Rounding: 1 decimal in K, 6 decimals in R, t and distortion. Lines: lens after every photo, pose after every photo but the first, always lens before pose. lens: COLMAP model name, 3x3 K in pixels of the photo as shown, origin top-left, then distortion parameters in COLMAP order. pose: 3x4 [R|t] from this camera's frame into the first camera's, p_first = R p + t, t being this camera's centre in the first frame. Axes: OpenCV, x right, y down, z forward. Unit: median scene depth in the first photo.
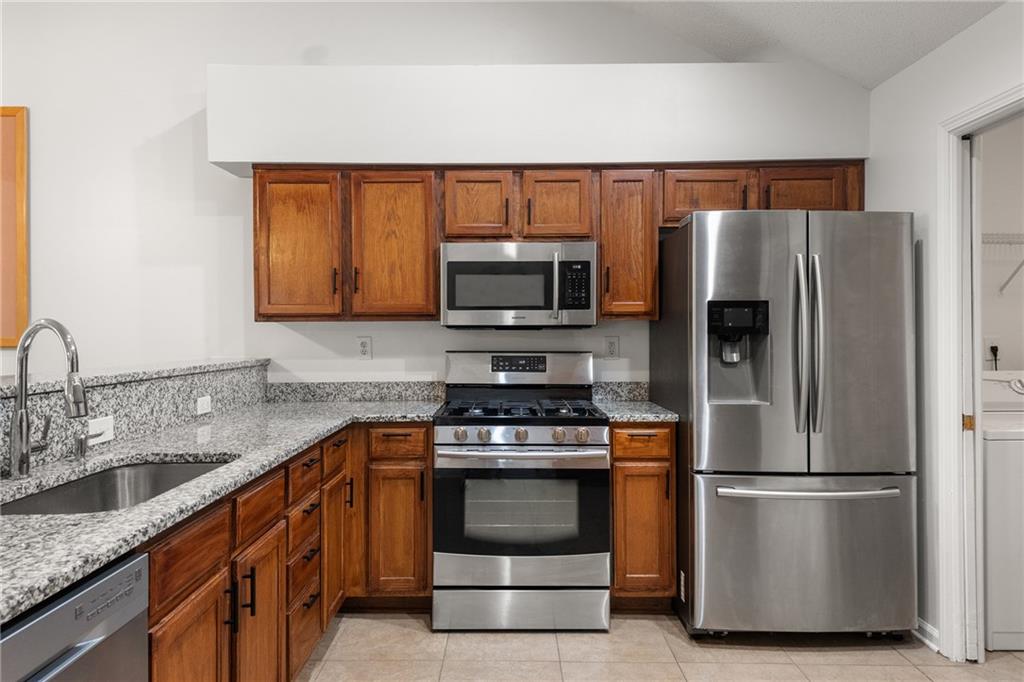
lens RADIAL K [[658.3, 0, 510.5], [0, 658.3, 327.2], [0, 0, 1]] dist [0.023446, -0.003485]
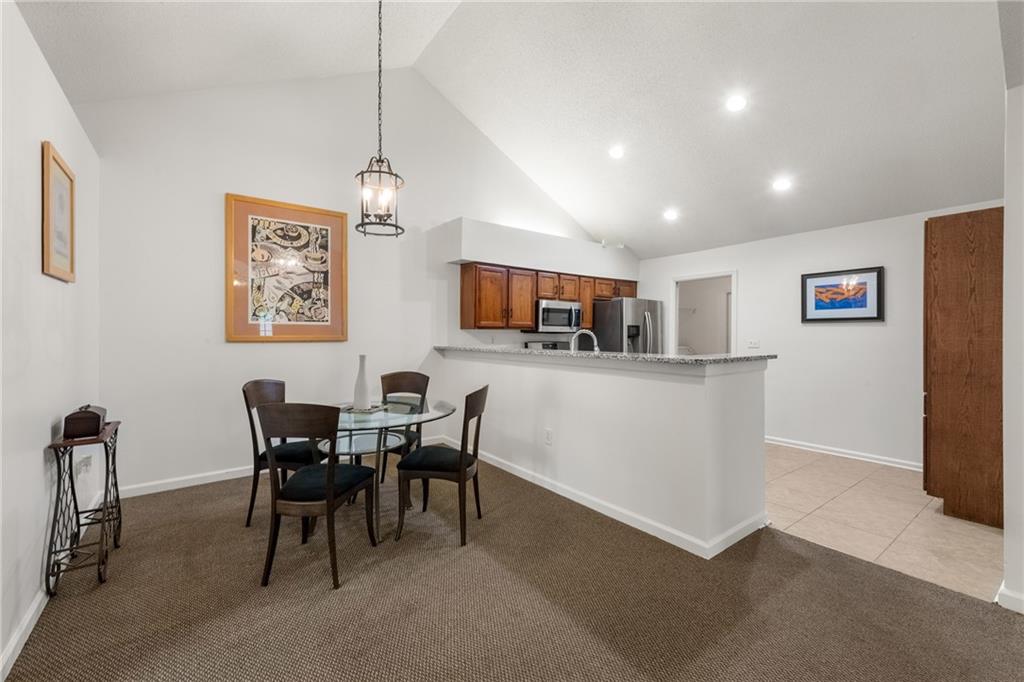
lens RADIAL K [[420.2, 0, 506.0], [0, 420.2, 334.0], [0, 0, 1]] dist [-0.000939, 0.000122]
pose [[0.804729, 0.007465, 0.593595, -1.225156], [-0.008643, 0.999962, -0.000859, 0.009038], [-0.593579, -0.004439, 0.804763, -0.264513]]
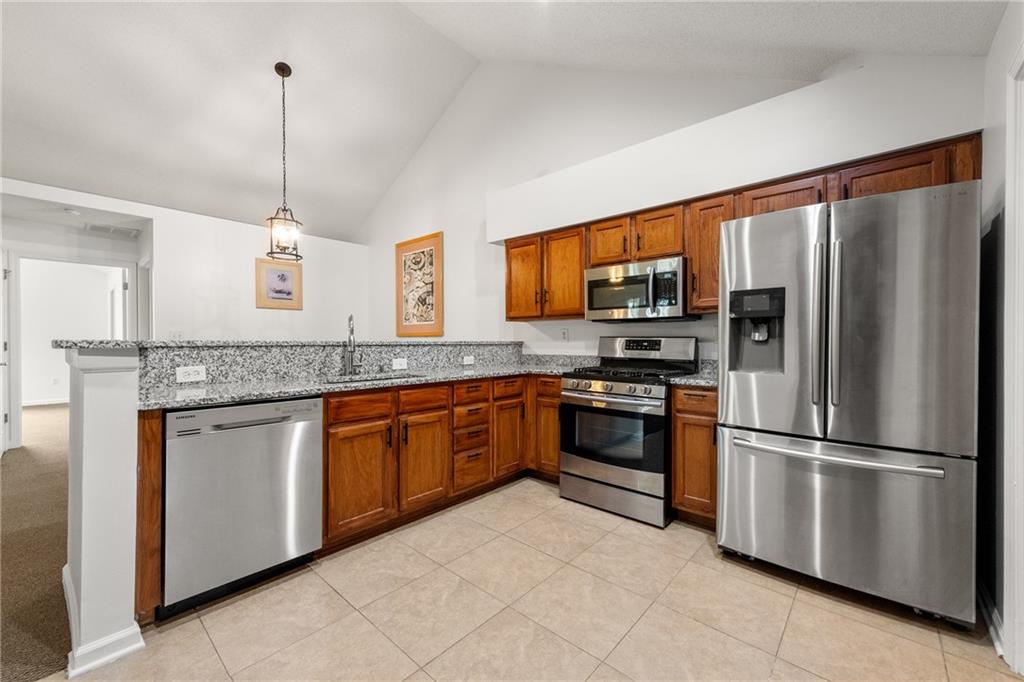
lens RADIAL K [[404.5, 0, 513.7], [0, 404.5, 343.1], [0, 0, 1]] dist [0.009310, -0.001172]
pose [[0.750442, 0.007321, -0.660895, 0.439930], [0.002258, 0.999904, 0.013641, 0.041737], [0.660932, -0.011729, 0.750354, 0.122383]]
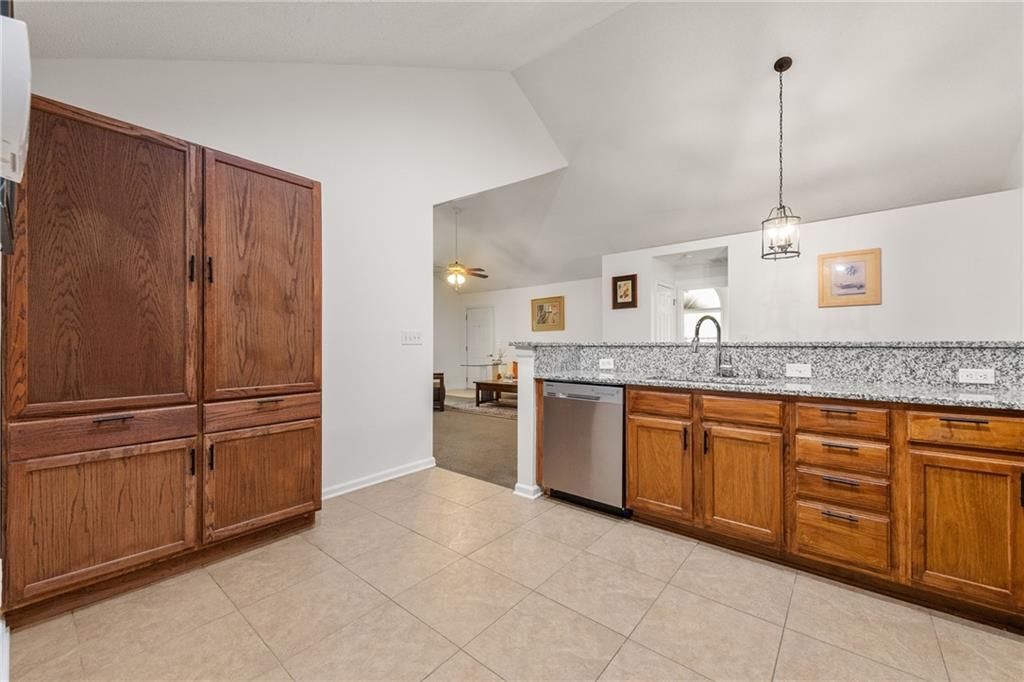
lens RADIAL K [[404.5, 0, 509.7], [0, 404.5, 346.7], [0, 0, 1]] dist [0.009310, -0.001172]
pose [[-0.642181, 0.010651, -0.766479, 0.541081], [0.010071, 0.999934, 0.005457, 0.049337], [0.766487, -0.004214, -0.642246, 0.754166]]
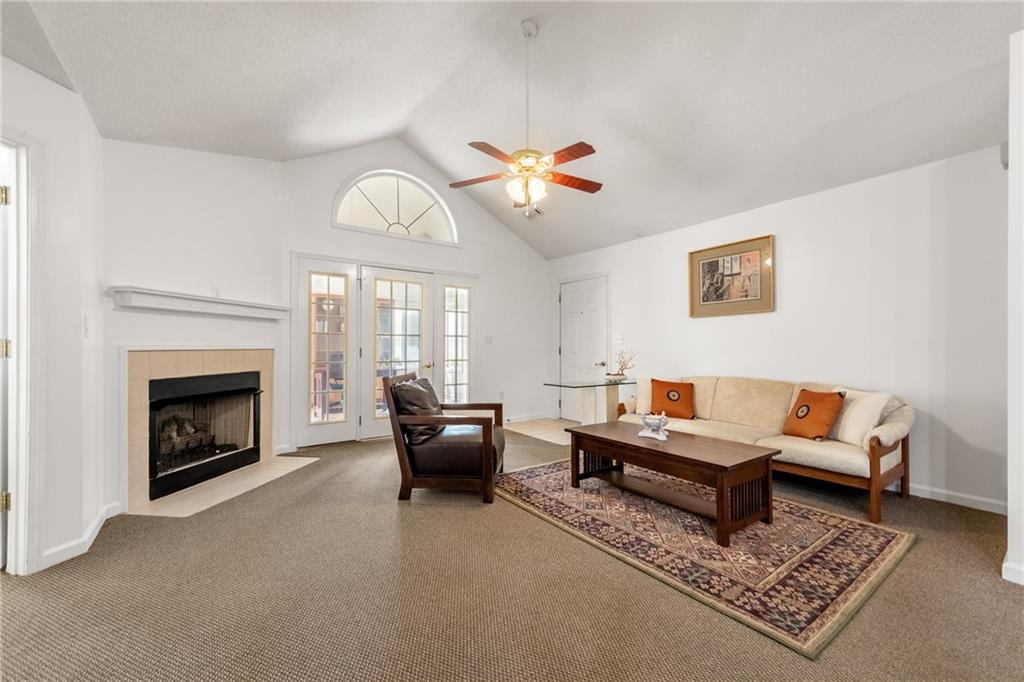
lens RADIAL K [[404.5, 0, 517.8], [0, 404.5, 345.6], [0, 0, 1]] dist [0.009310, -0.001172]
pose [[-0.804031, 0.000582, -0.594587, -0.443982], [0.003549, 0.999986, -0.003819, 0.058498], [0.594577, -0.005181, -0.804022, -0.191593]]
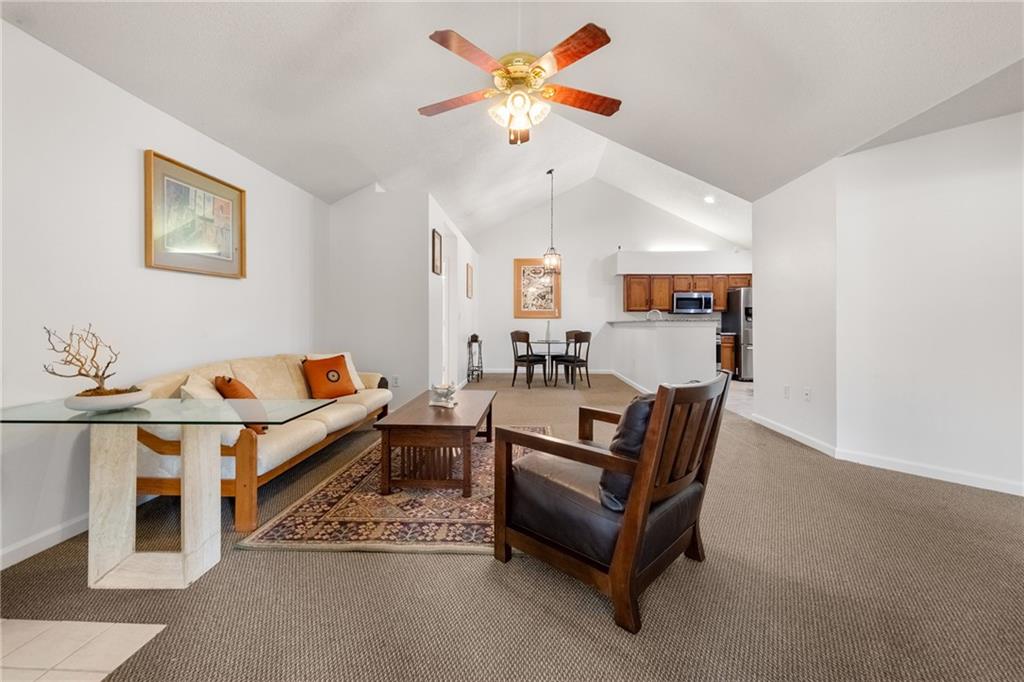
lens RADIAL K [[404.5, 0, 505.7], [0, 404.5, 320.4], [0, 0, 1]] dist [0.009310, -0.001172]
pose [[0.997479, 0.007203, -0.070589, -1.016633], [-0.007250, 0.999974, -0.000402, 0.056401], [0.070584, 0.000913, 0.997505, -1.695147]]
